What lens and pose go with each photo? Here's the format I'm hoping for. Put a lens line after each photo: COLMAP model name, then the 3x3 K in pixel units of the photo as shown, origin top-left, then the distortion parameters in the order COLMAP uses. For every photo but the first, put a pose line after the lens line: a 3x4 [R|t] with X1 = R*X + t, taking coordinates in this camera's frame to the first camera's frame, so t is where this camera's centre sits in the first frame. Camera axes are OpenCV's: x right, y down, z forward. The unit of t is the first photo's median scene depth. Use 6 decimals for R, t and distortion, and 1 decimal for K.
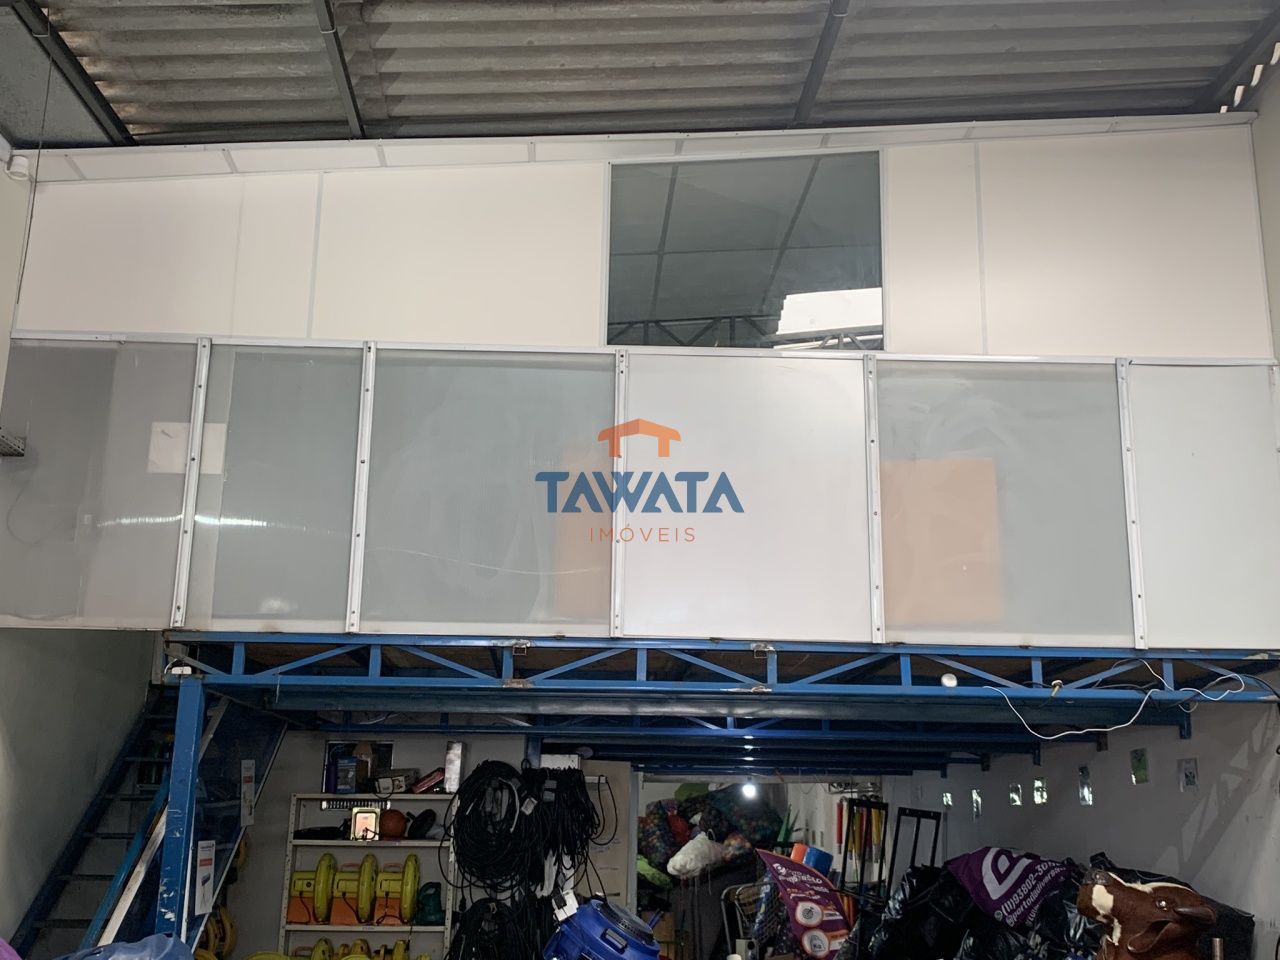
lens RADIAL K [[1440.7, 0, 640.0], [0, 1440.7, 480.0], [0, 0, 1]] dist [0.149260, -0.445711]
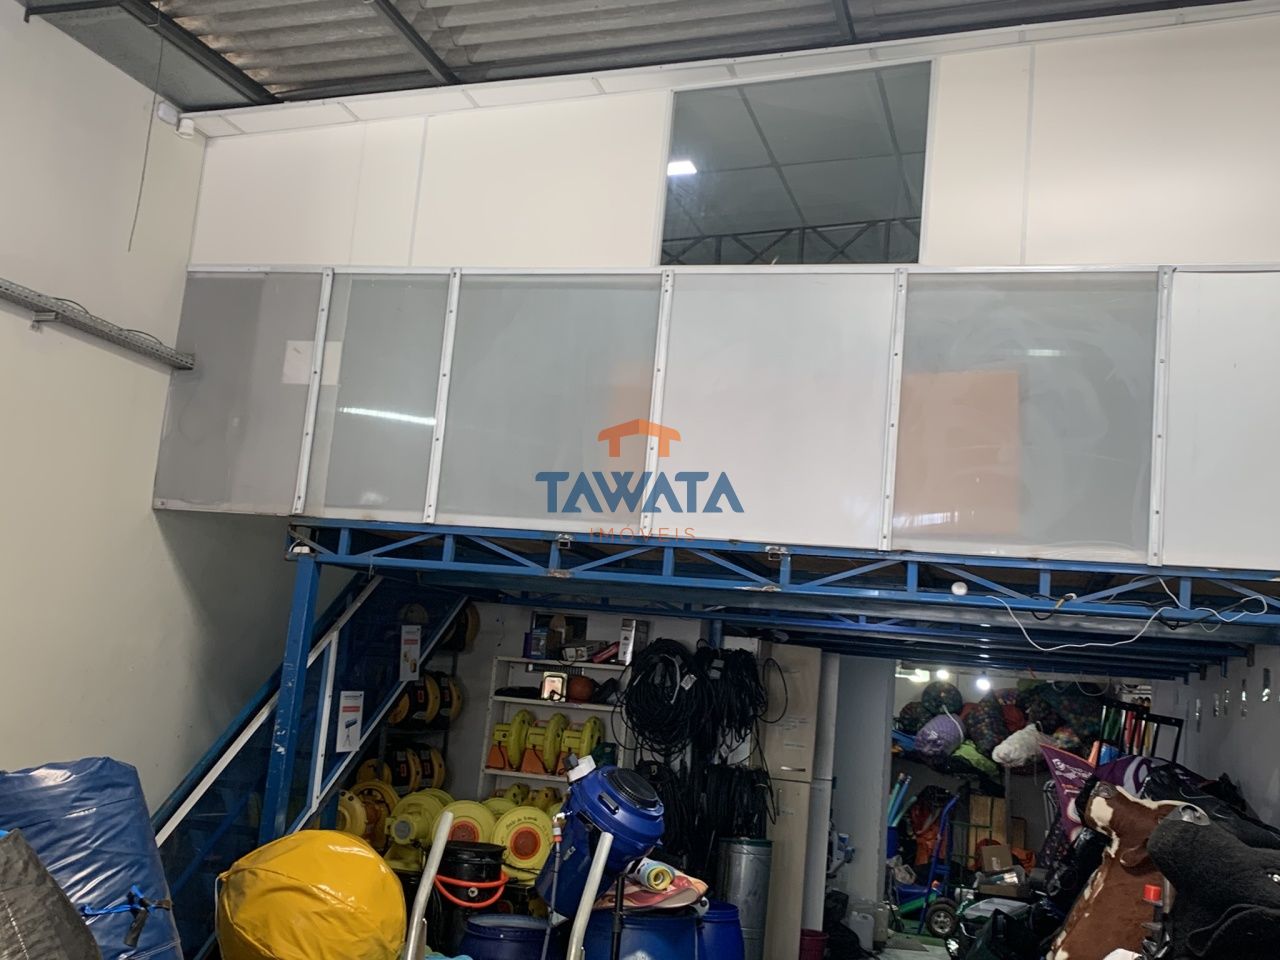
lens RADIAL K [[1430.5, 0, 639.5], [0, 1430.5, 463.3], [0, 0, 1]] dist [0.199274, -0.699897]
pose [[0.947360, 0.019739, -0.319561, 0.312048], [0.003912, 0.997310, 0.073201, -0.024892], [0.320146, -0.070597, 0.944734, -0.028468]]
